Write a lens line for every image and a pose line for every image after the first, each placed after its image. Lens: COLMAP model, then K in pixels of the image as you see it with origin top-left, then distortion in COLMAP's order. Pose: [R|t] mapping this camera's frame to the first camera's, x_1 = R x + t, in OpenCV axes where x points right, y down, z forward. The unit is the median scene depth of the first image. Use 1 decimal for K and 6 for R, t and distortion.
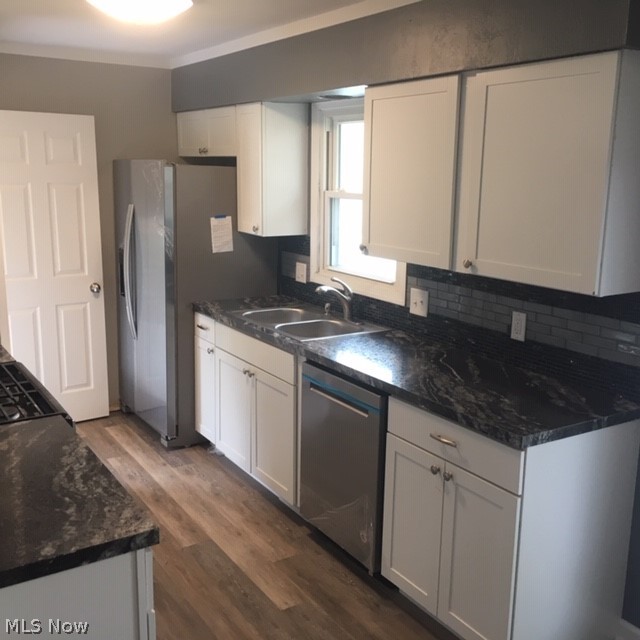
lens RADIAL K [[722.0, 0, 318.5], [0, 722.0, 321.9], [0, 0, 1]] dist [0.012883, 0.000000]
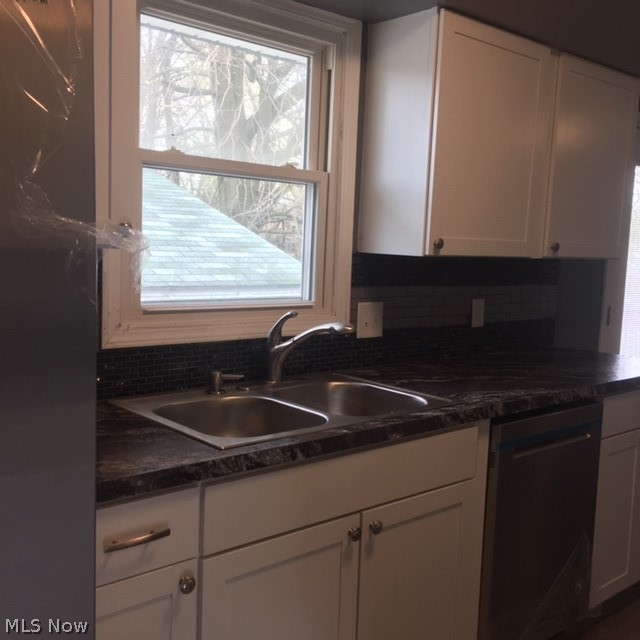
lens RADIAL K [[722.0, 0, 319.5], [0, 722.0, 319.8], [0, 0, 1]] dist [0.012883, 0.000000]
pose [[-0.132857, -0.128688, 0.982745, -0.588095], [0.169053, 0.974063, 0.150405, -0.150140], [-0.976612, 0.186118, -0.107656, 1.166340]]
